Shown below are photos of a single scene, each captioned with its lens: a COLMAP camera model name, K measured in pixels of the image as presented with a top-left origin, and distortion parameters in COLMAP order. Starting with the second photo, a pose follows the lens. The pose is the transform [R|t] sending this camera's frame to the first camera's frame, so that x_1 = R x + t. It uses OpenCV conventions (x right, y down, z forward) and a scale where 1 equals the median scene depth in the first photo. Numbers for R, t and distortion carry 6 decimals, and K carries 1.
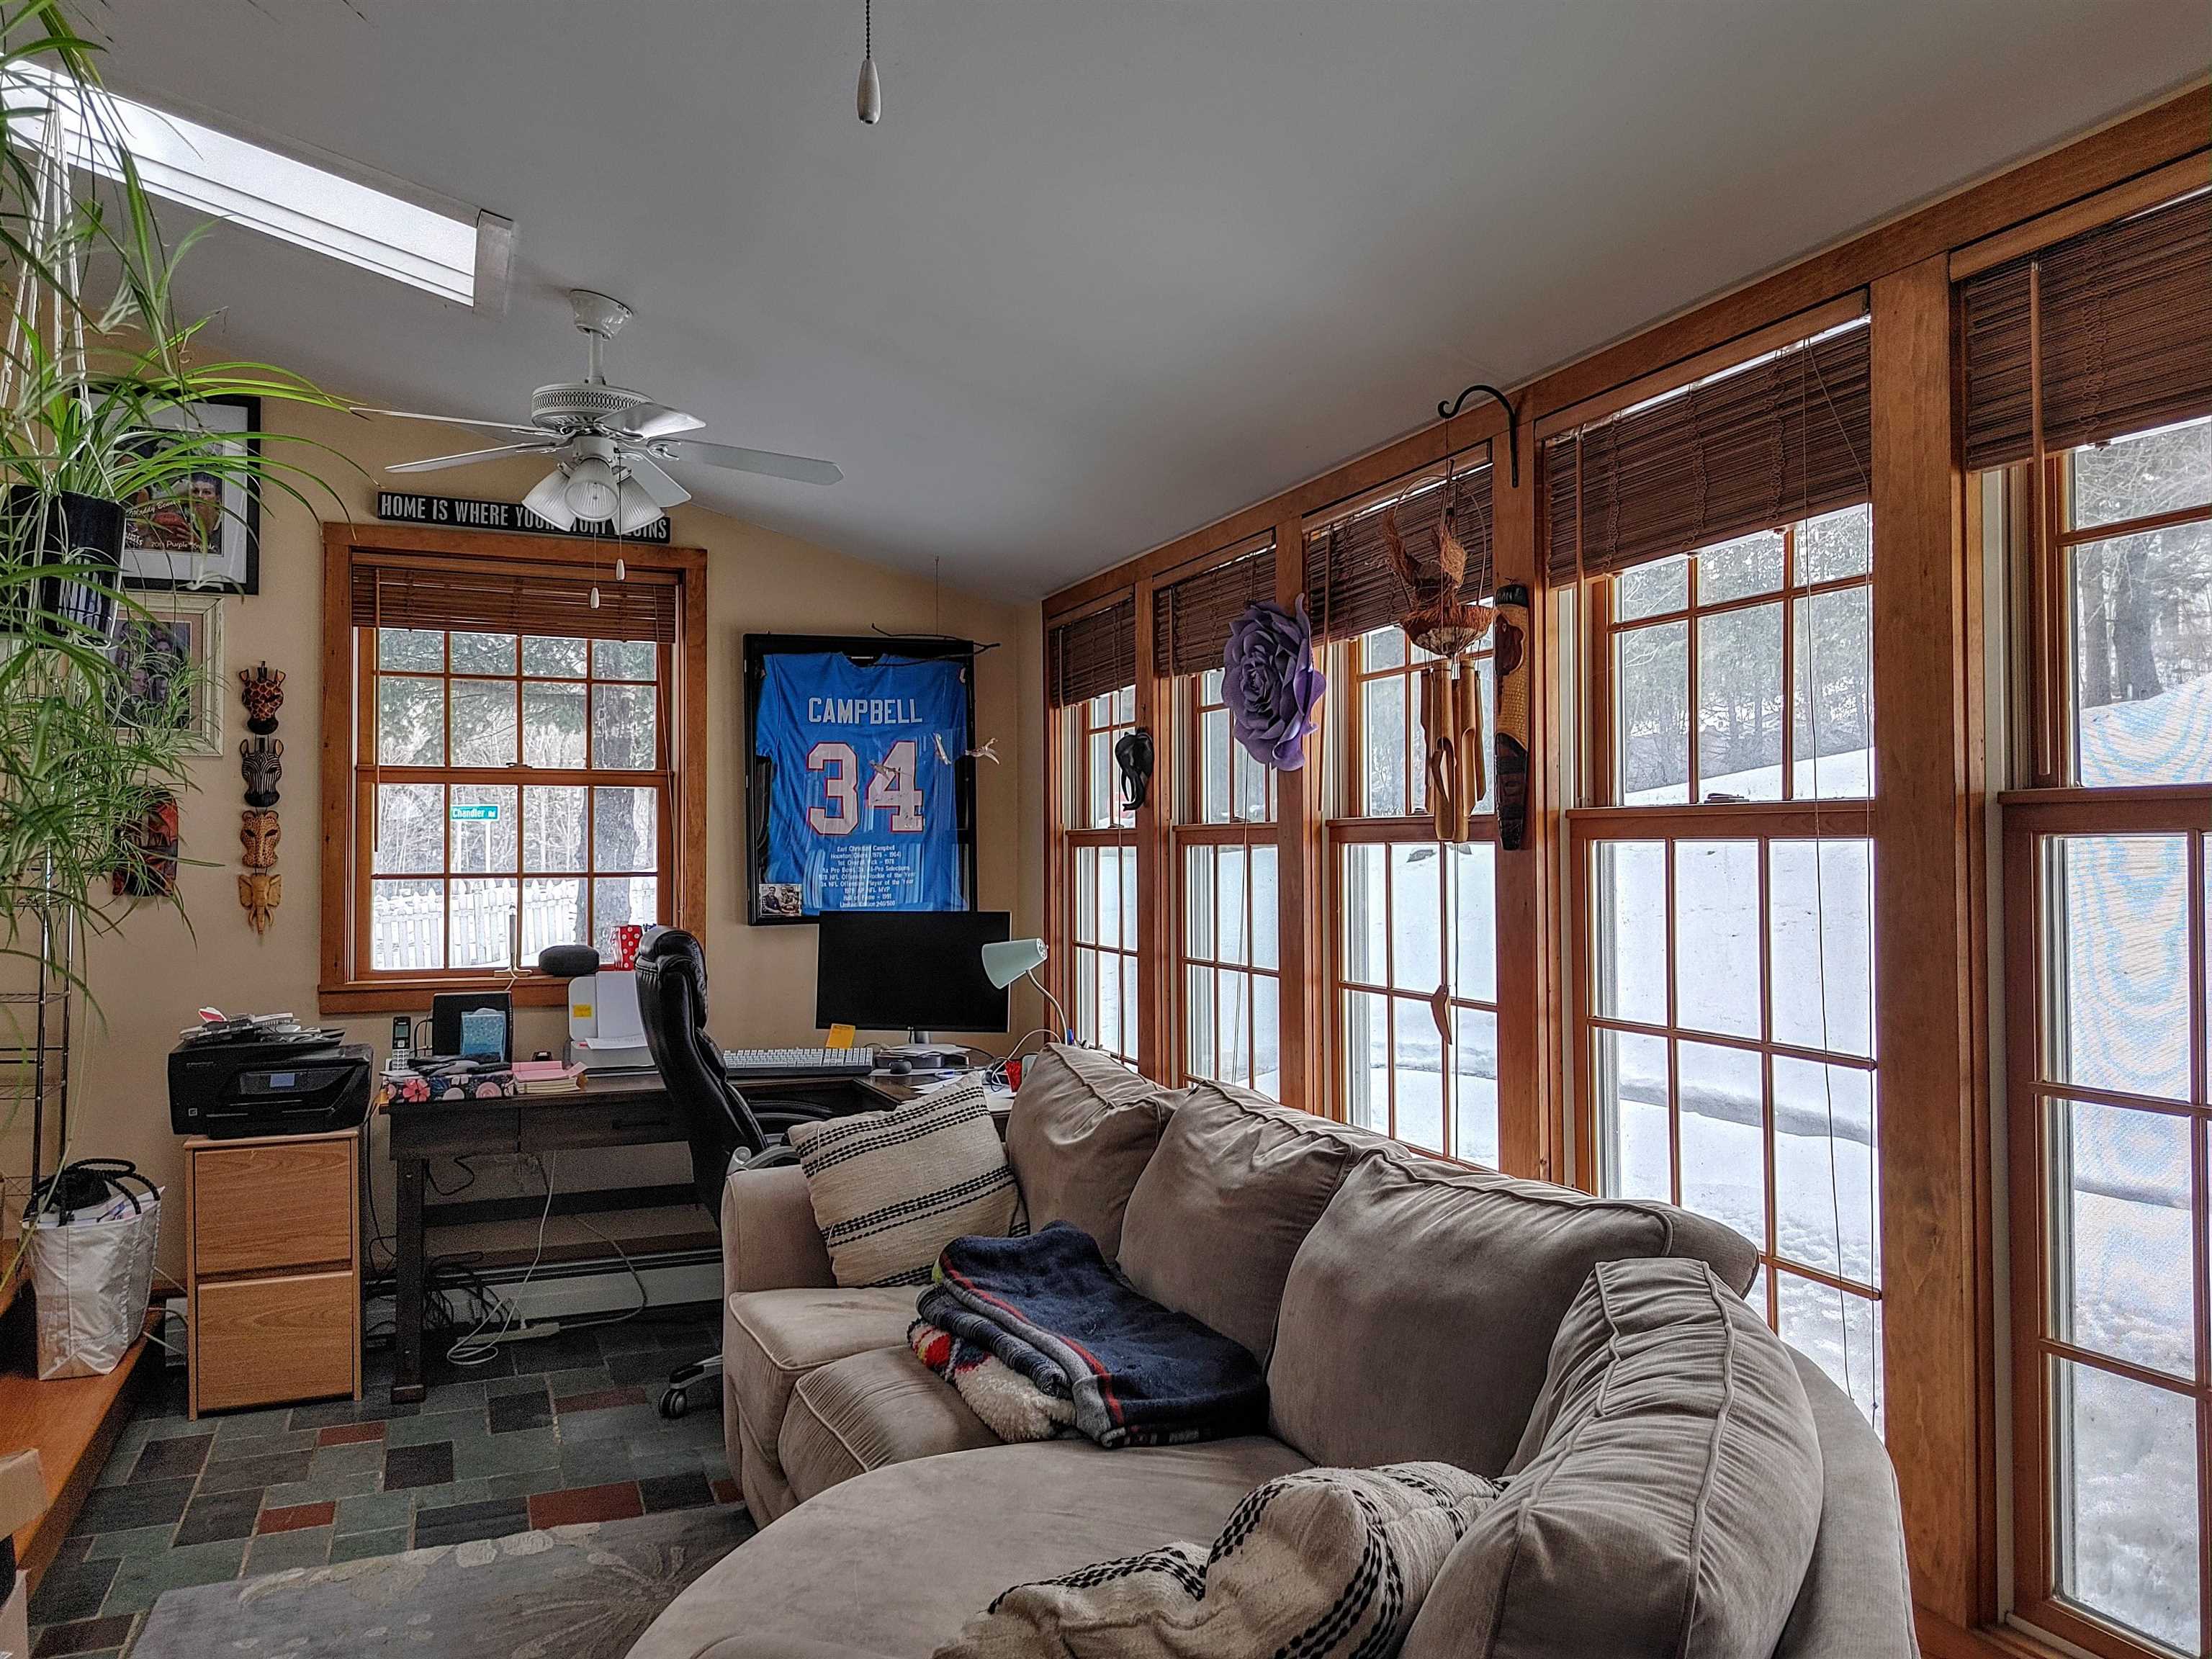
lens RADIAL K [[1650.1, 0, 1106.0], [0, 1650.1, 829.5], [0, 0, 1]] dist [0.102748, -0.130161]
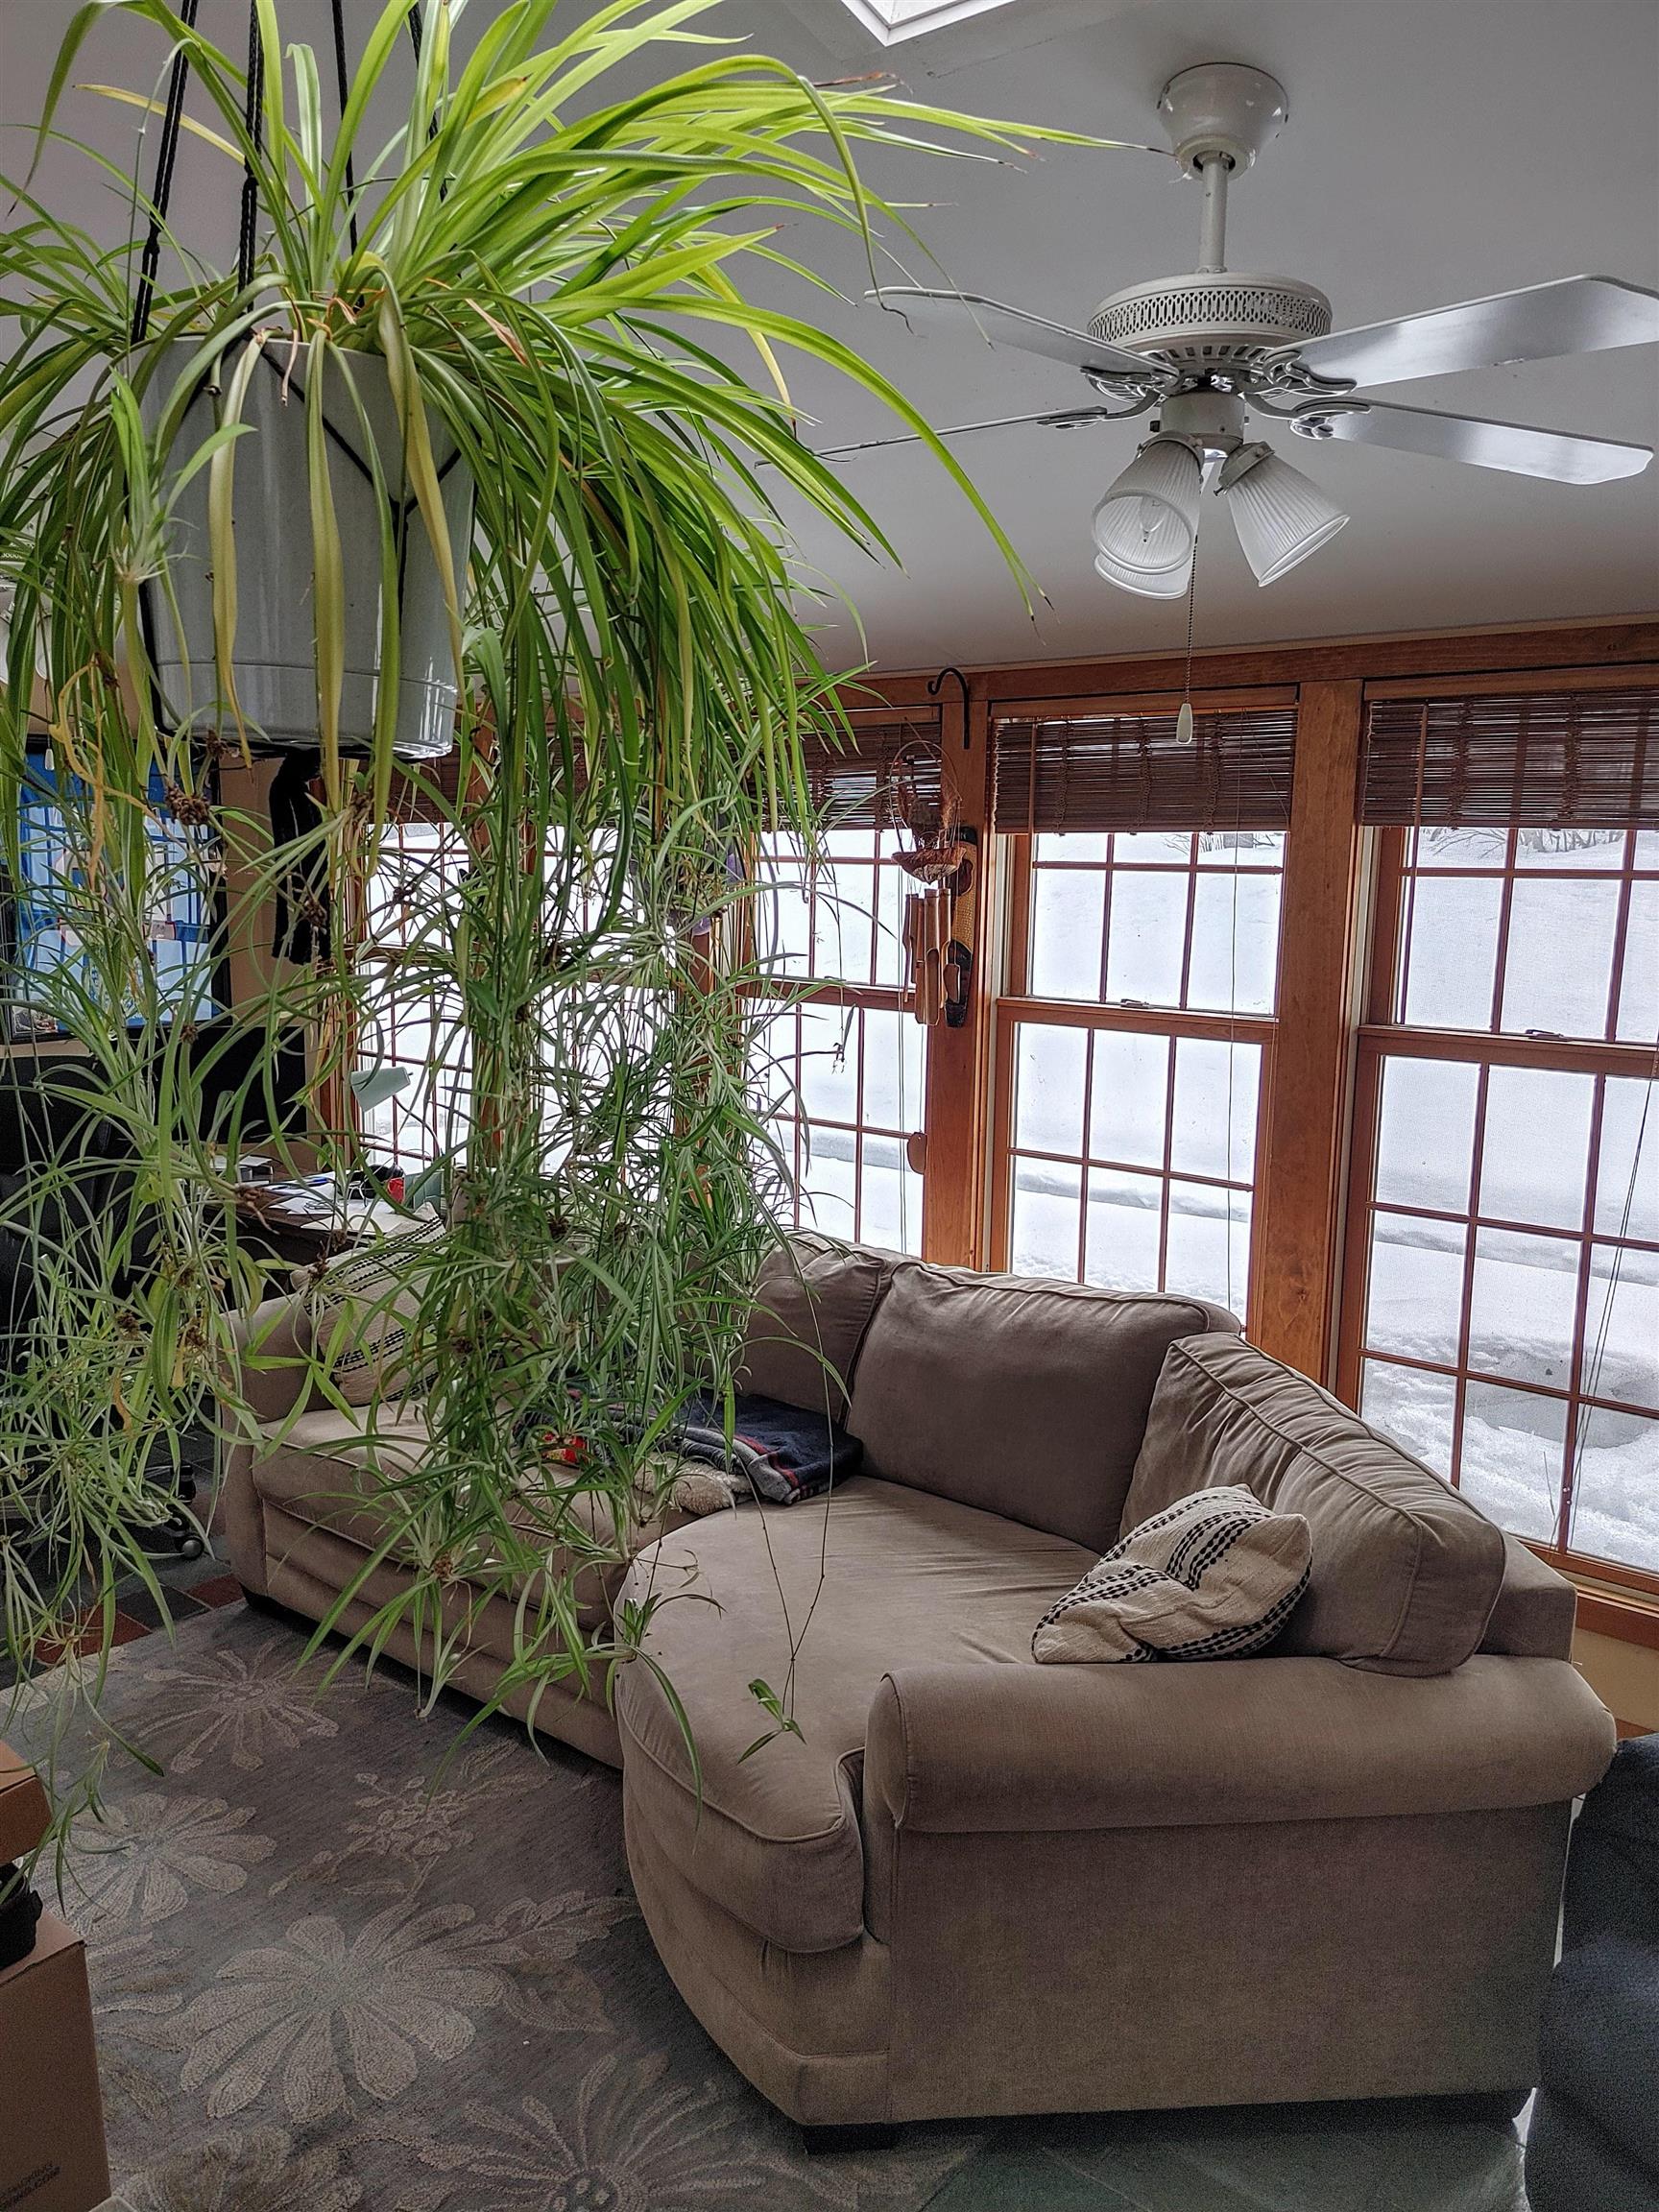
lens RADIAL K [[1650.1, 0, 787.7], [0, 1650.1, 1102.2], [0, 0, 1]] dist [0.102748, -0.130161]
pose [[0.869598, -0.059184, 0.490201, -0.638905], [-0.026720, 0.985695, 0.166408, -0.175684], [-0.493037, -0.157806, 0.855577, -0.101022]]
